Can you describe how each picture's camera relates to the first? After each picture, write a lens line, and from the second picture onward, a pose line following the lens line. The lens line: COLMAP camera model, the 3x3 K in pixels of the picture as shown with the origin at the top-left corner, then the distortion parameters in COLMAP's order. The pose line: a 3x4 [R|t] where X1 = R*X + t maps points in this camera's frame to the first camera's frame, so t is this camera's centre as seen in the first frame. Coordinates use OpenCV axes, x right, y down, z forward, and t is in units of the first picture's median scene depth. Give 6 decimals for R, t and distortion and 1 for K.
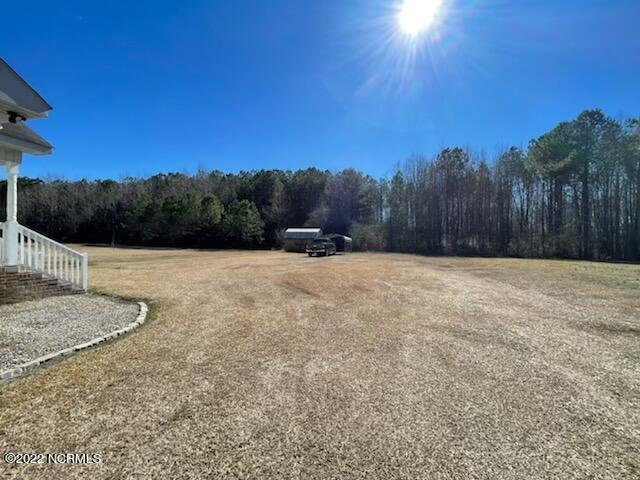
lens RADIAL K [[261.7, 0, 320.0], [0, 261.7, 240.0], [0, 0, 1]] dist [-0.000335, 0.000559]
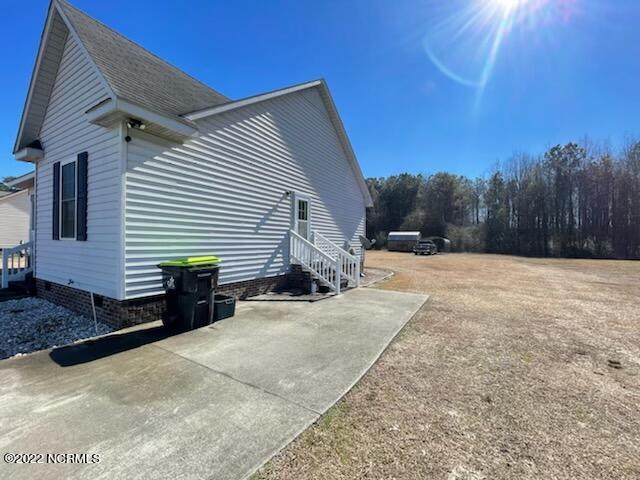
lens RADIAL K [[261.7, 0, 320.0], [0, 261.7, 240.0], [0, 0, 1]] dist [-0.000335, 0.000559]
pose [[0.954519, 0.001180, -0.298148, -0.051978], [-0.001578, 0.999998, -0.001095, -0.003593], [0.298146, 0.001515, 0.954519, -0.160649]]
